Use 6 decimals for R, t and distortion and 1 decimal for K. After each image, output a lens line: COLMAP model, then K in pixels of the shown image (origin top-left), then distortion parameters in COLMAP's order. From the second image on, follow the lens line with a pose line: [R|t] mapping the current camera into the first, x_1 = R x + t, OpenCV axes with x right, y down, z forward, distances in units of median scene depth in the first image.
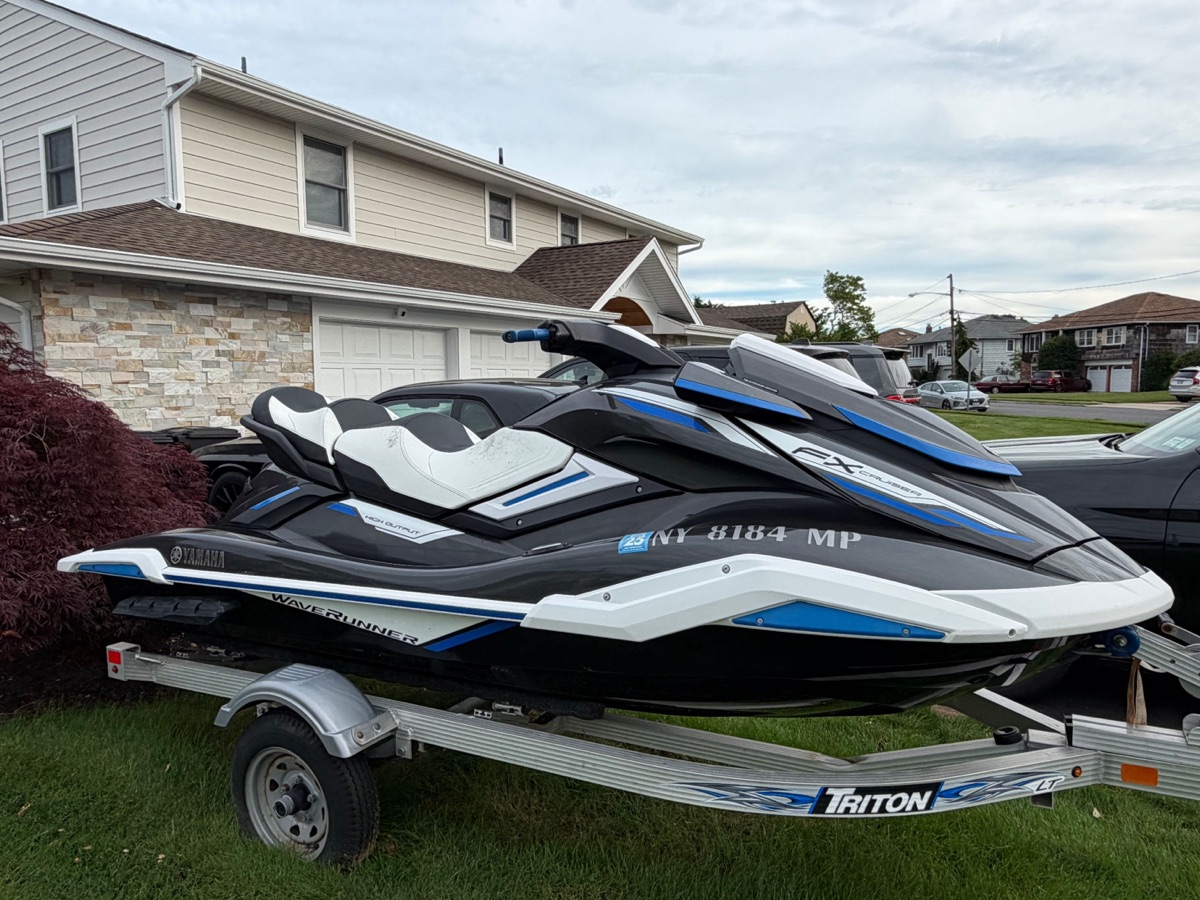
lens RADIAL K [[813.7, 0, 602.0], [0, 813.7, 453.3], [0, 0, 1]] dist [0.000692, 0.000455]
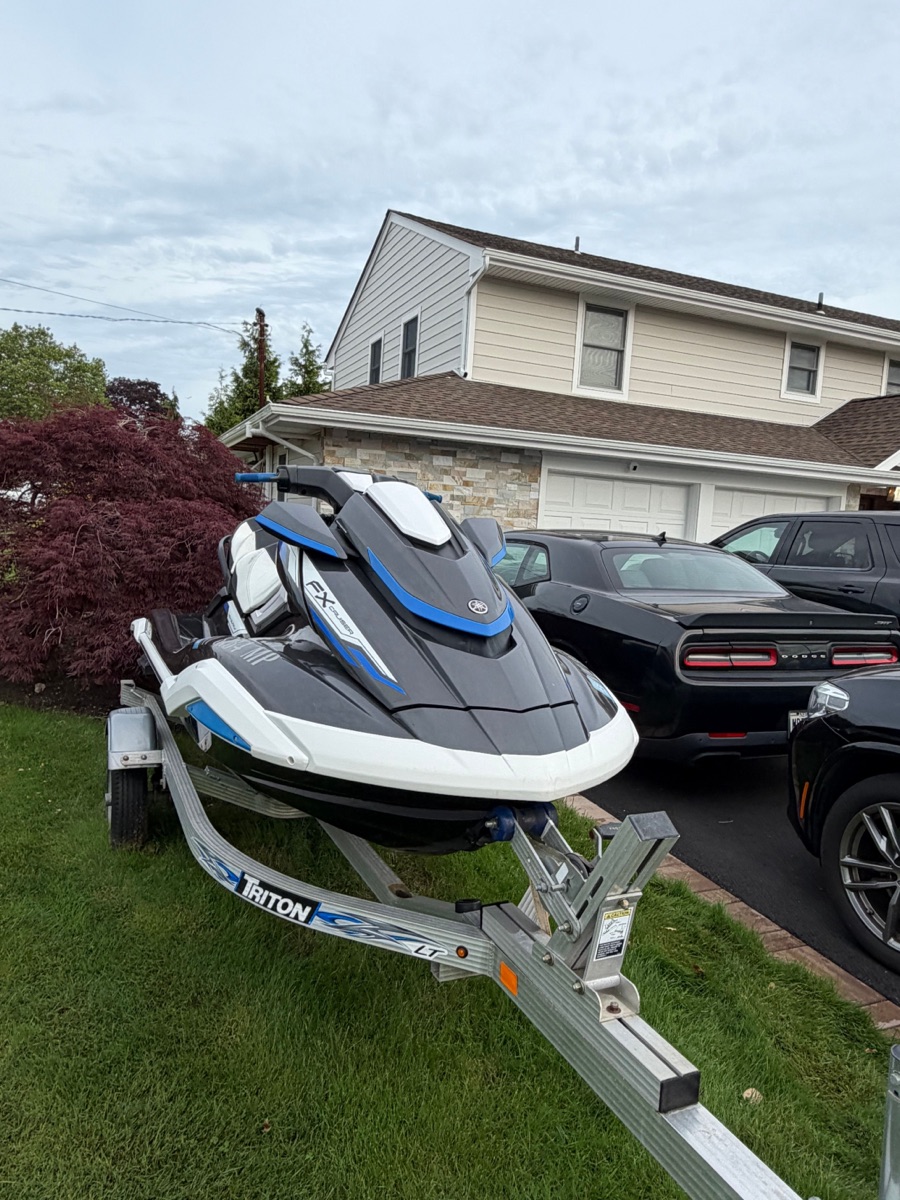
lens RADIAL K [[813.7, 0, 453.2], [0, 813.7, 599.8], [0, 0, 1]] dist [0.000692, 0.000455]
pose [[0.797259, 0.114882, -0.592605, 0.221410], [-0.121726, 0.992152, 0.028574, -0.007623], [0.591237, 0.049355, 0.804986, 0.044586]]
